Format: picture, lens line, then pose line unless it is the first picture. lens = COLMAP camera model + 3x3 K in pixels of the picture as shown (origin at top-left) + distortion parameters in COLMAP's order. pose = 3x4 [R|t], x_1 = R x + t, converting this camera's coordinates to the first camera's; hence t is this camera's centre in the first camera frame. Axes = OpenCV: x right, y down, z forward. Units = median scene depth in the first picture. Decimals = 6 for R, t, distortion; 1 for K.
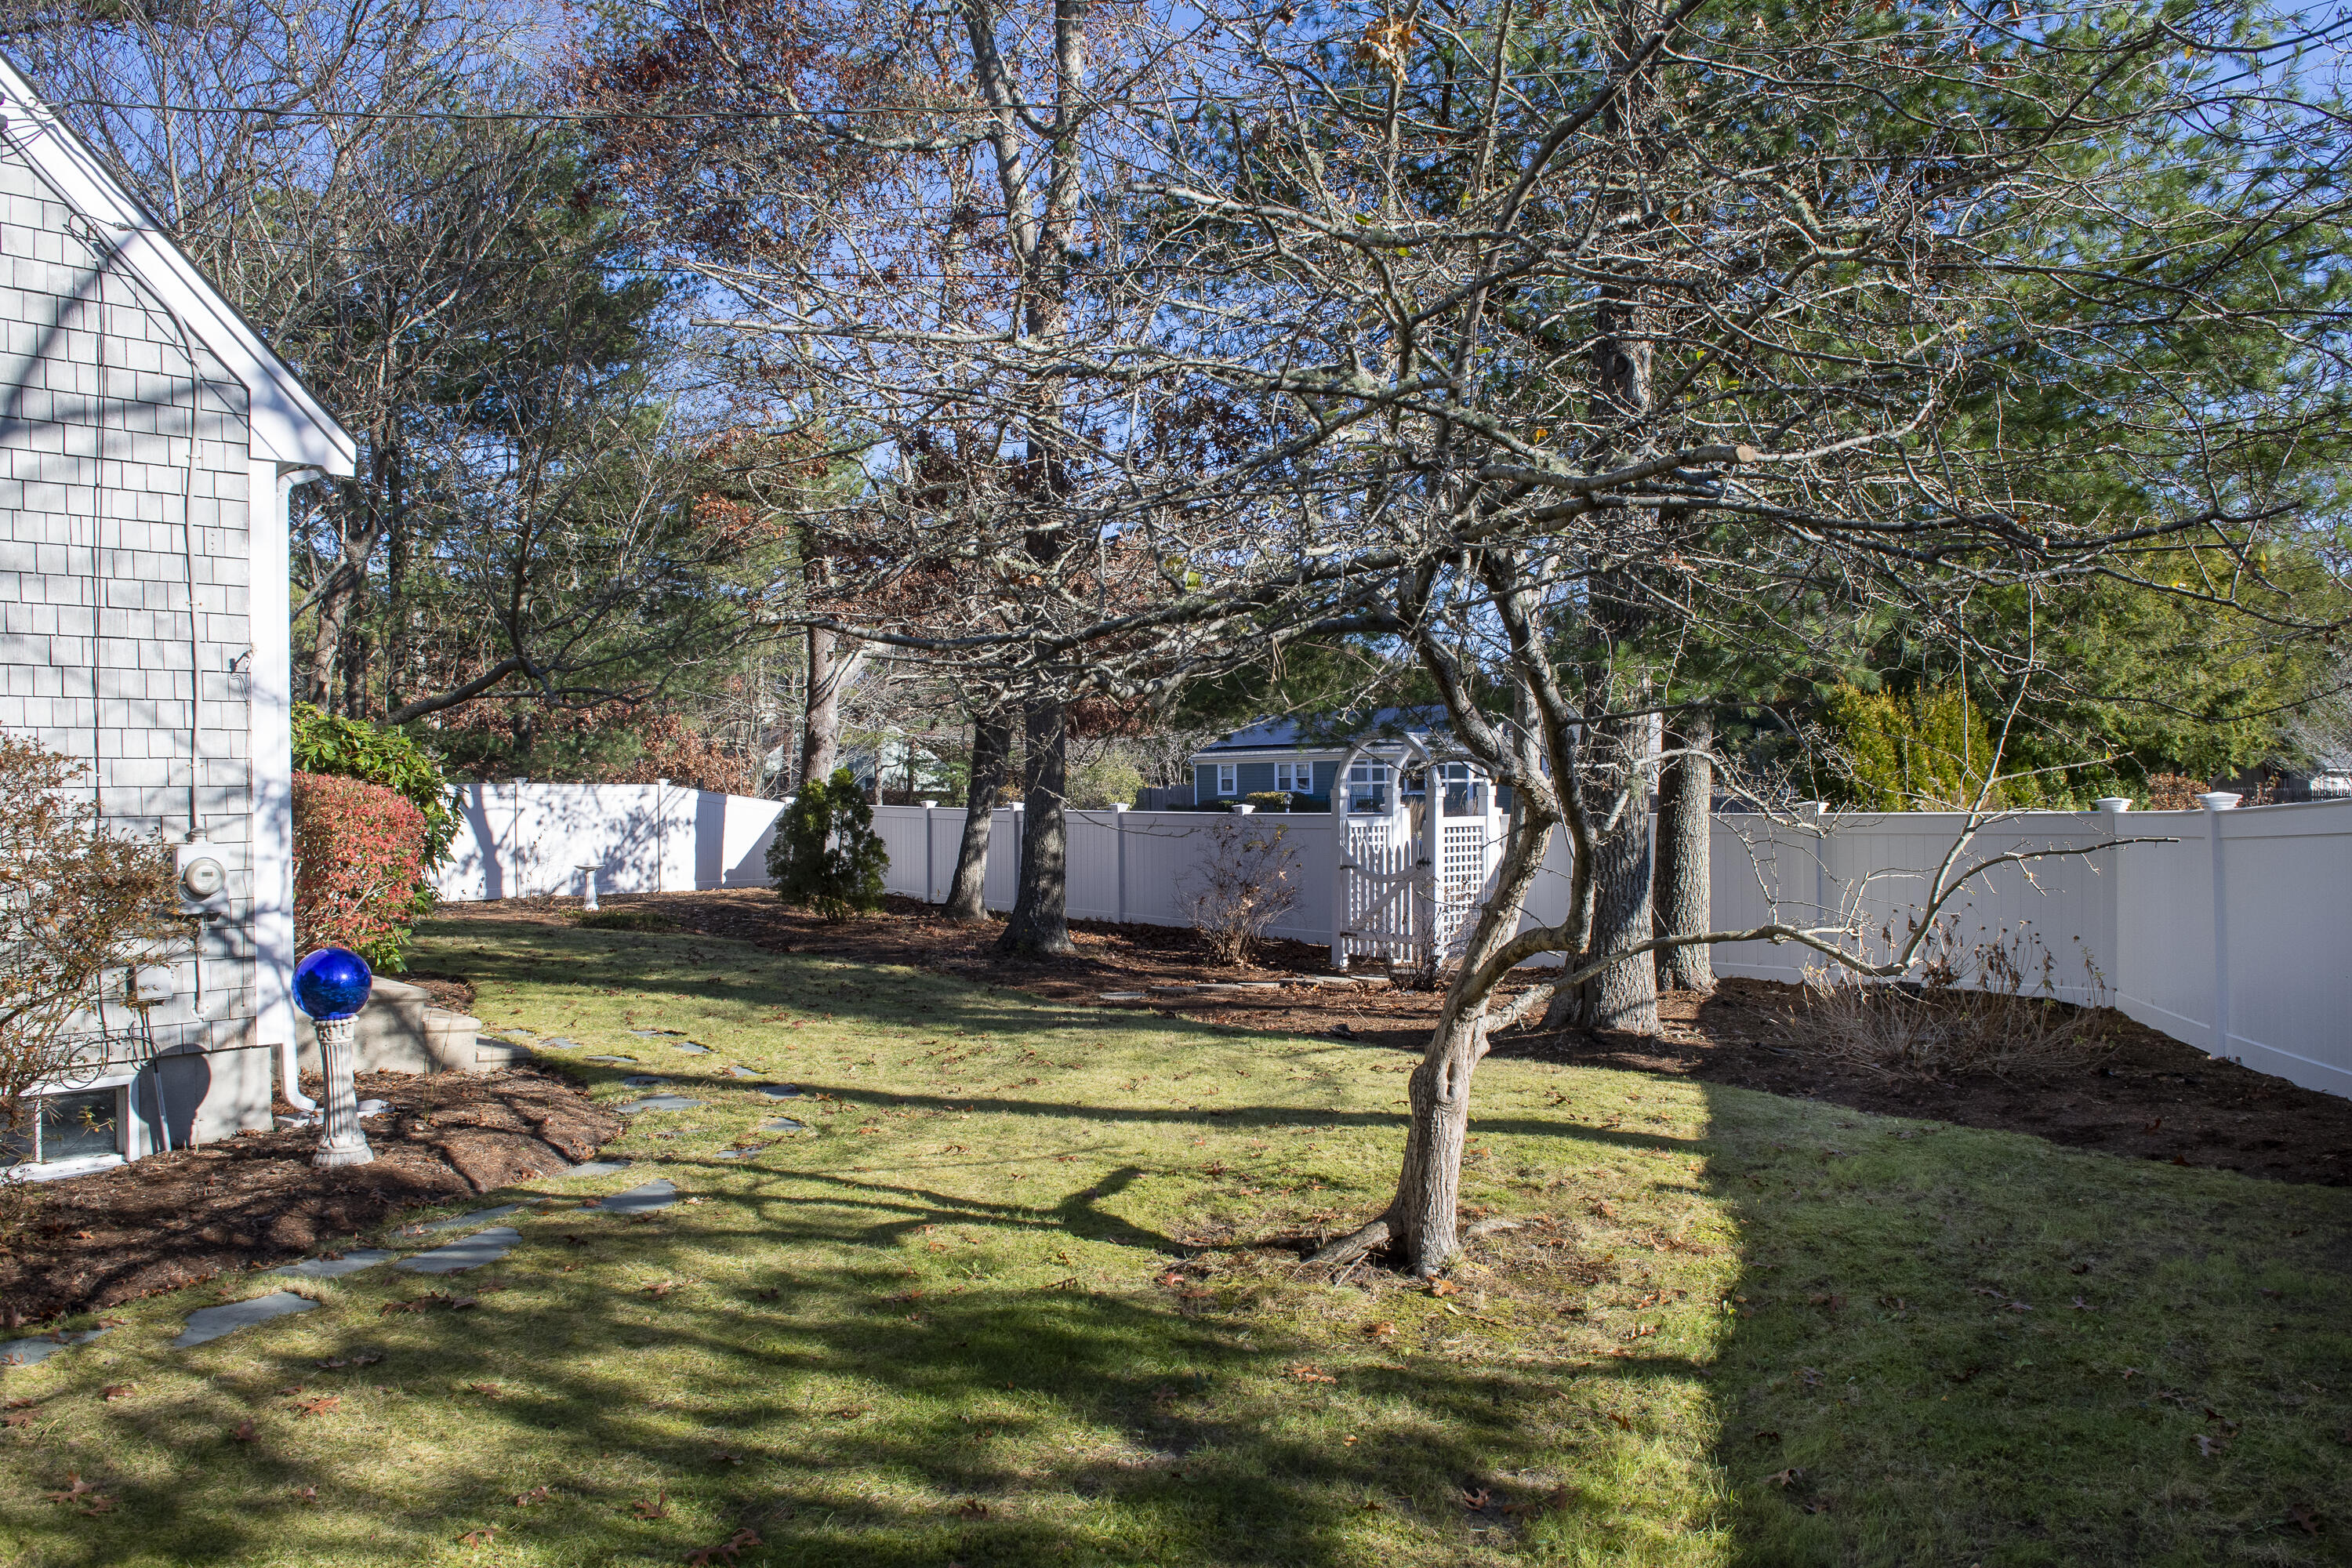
lens RADIAL K [[1610.2, 0, 1176.0], [0, 1610.2, 784.0], [0, 0, 1]] dist [-0.042102, -0.010332]
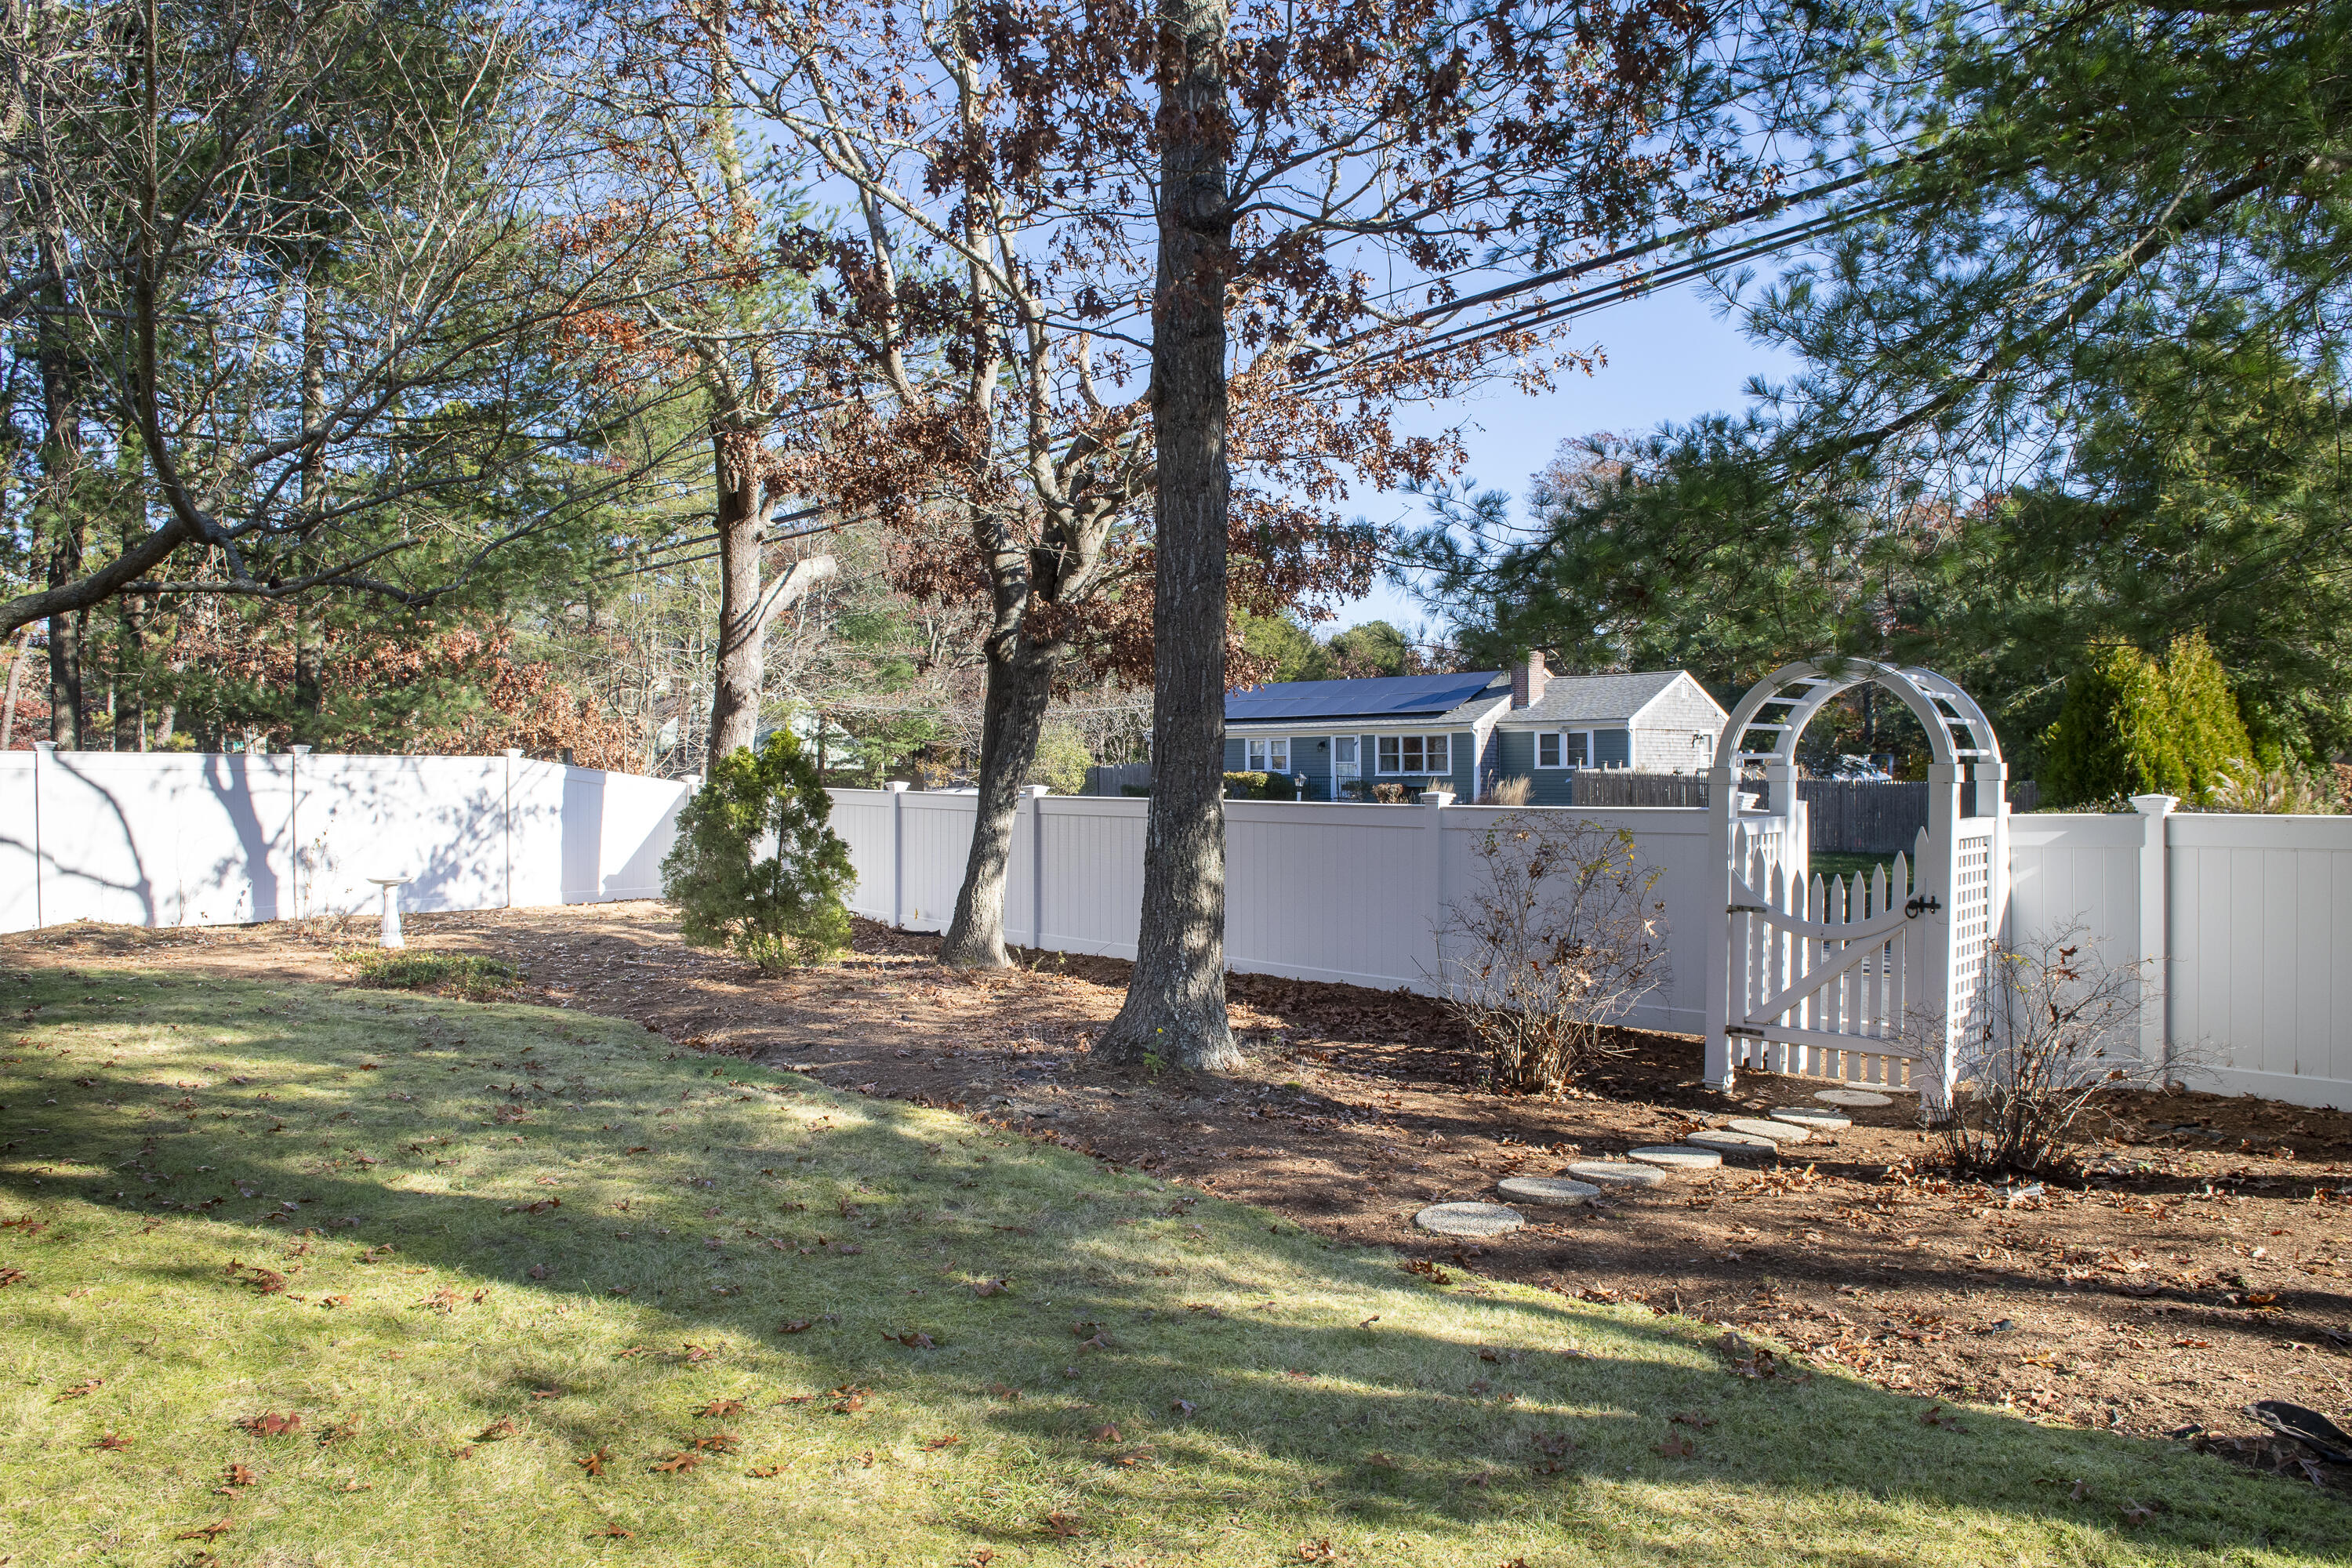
lens RADIAL K [[1602.5, 0, 1176.0], [0, 1602.5, 784.0], [0, 0, 1]] dist [-0.047292, -0.005961]
pose [[0.997975, 0.004551, 0.063447, -0.091272], [-0.005360, 0.999906, 0.012600, 0.002319], [-0.063383, -0.012914, 0.997906, 0.352873]]
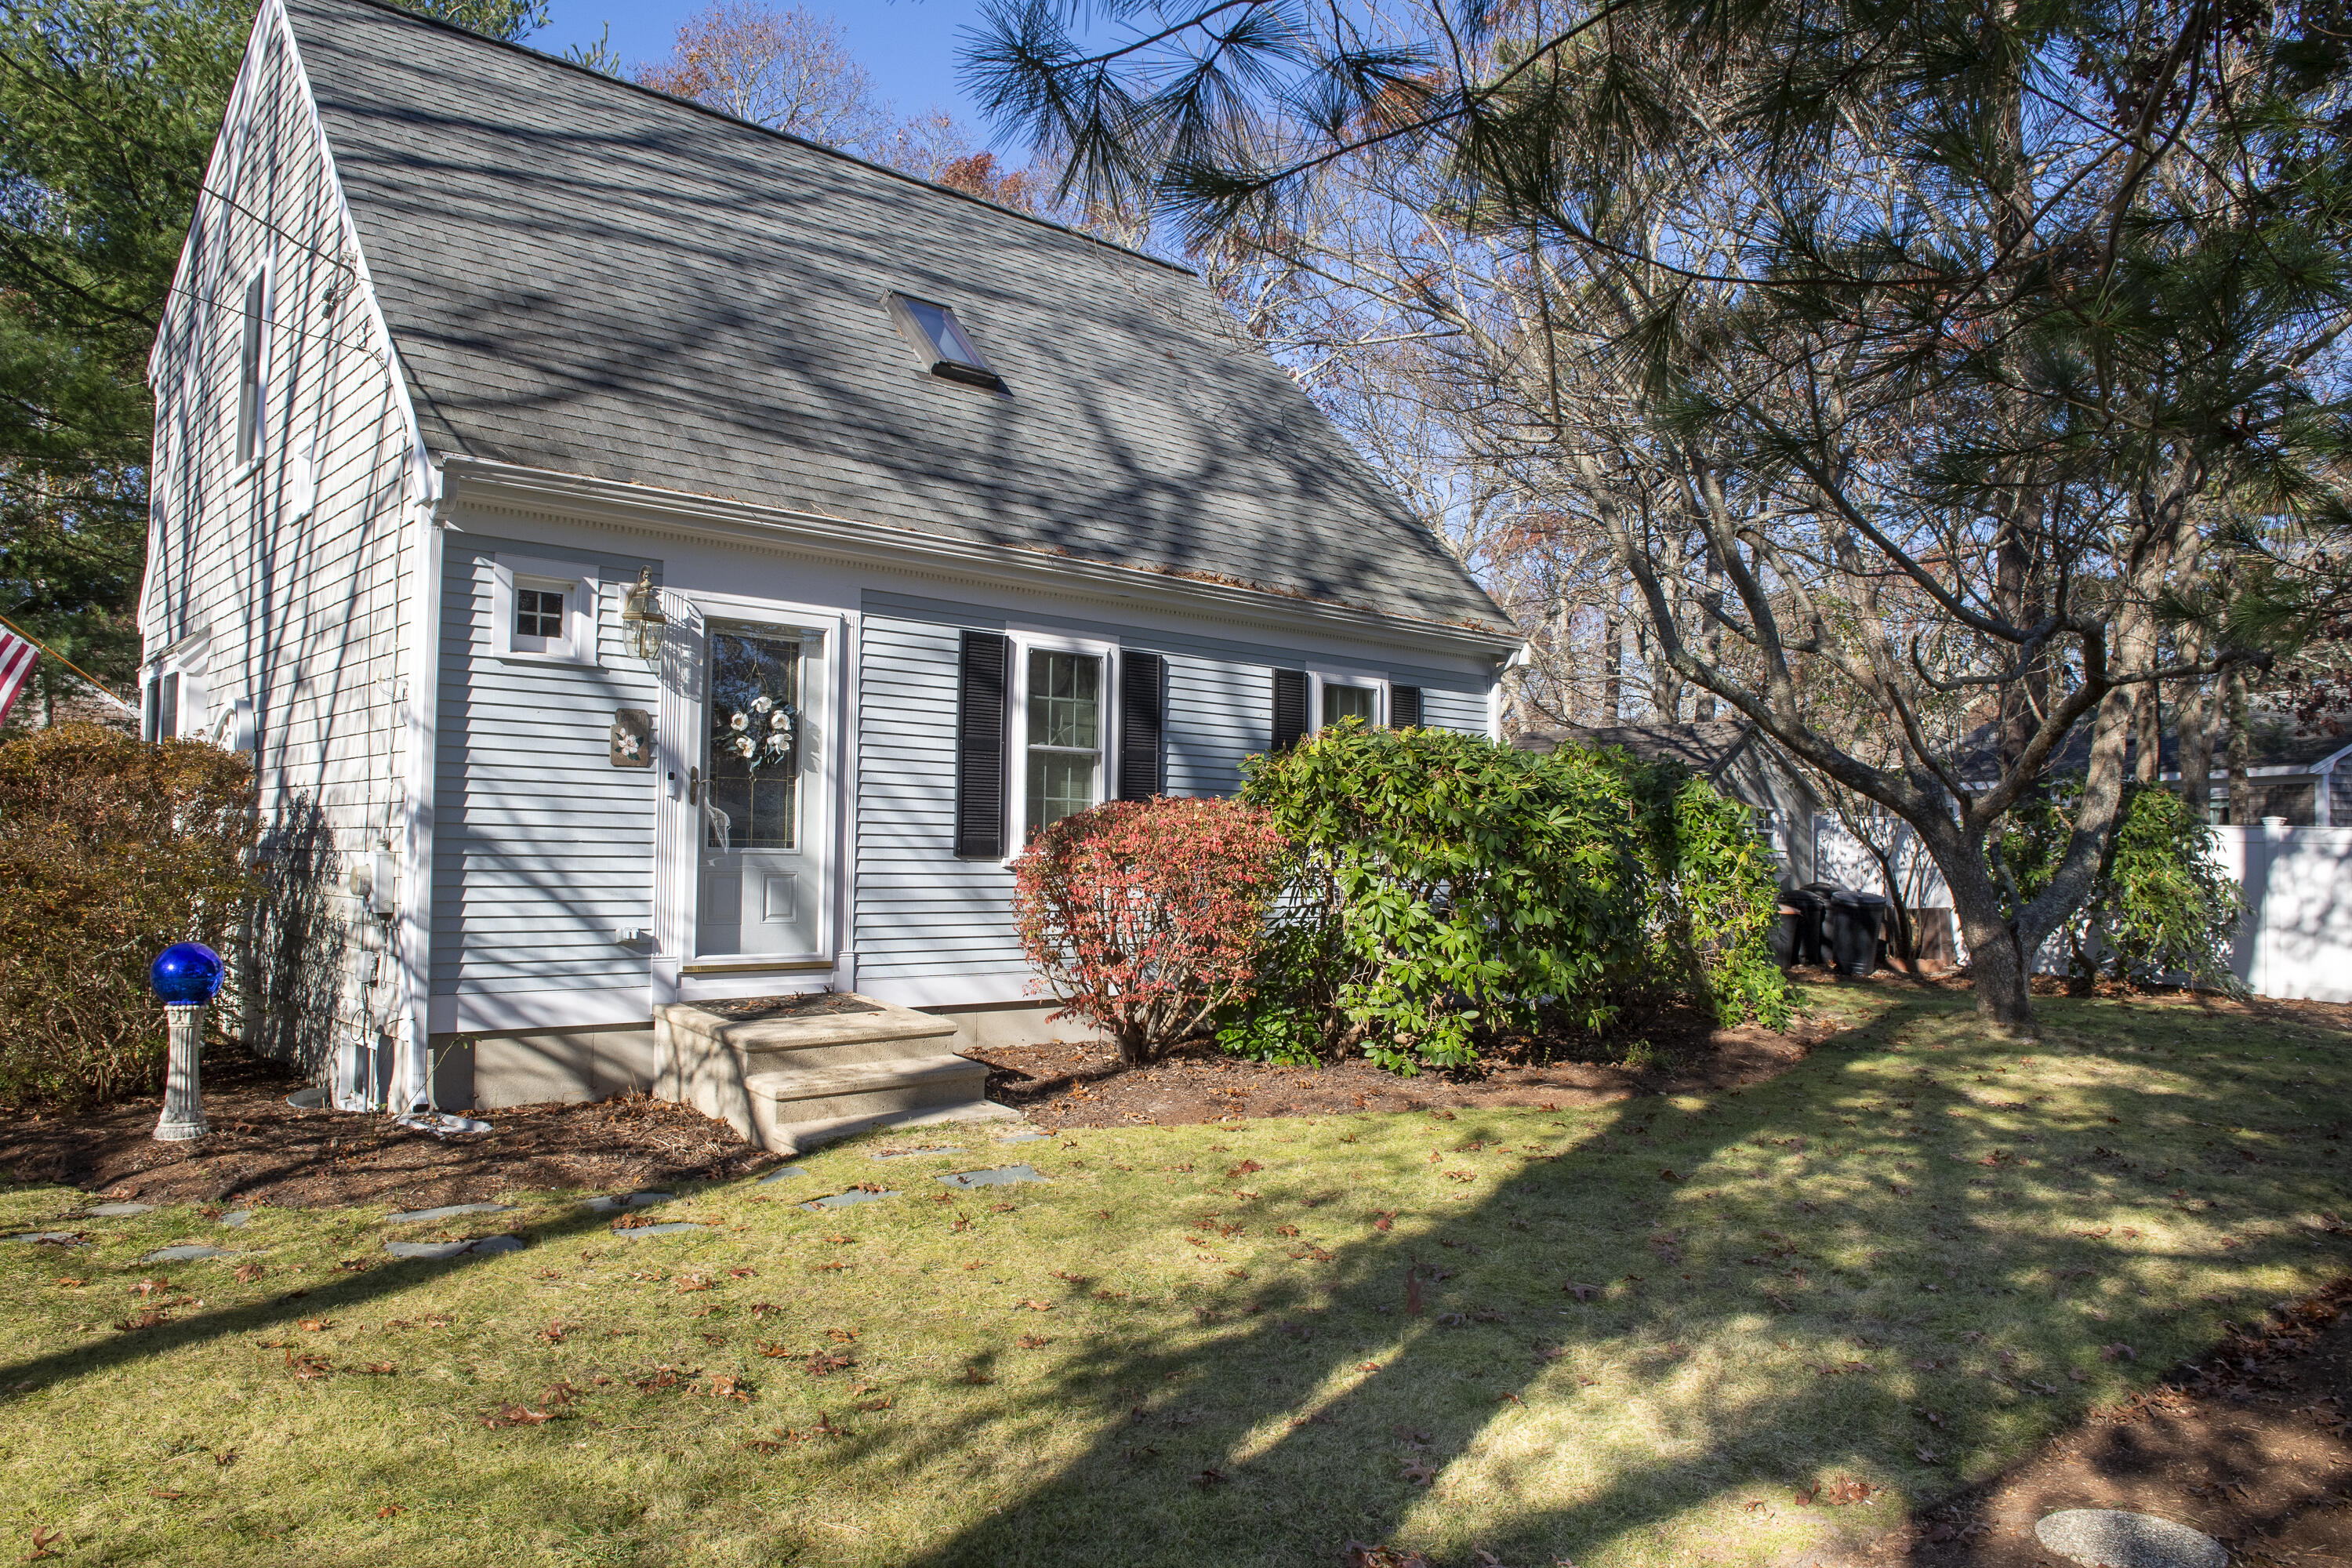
lens RADIAL K [[1595.3, 0, 1176.0], [0, 1595.3, 784.0], [0, 0, 1]] dist [-0.047808, -0.004246]
pose [[-0.062844, -0.031177, -0.997536, 0.159762], [-0.008413, 0.999493, -0.030708, 0.005934], [0.997988, 0.006463, -0.063074, 0.538236]]
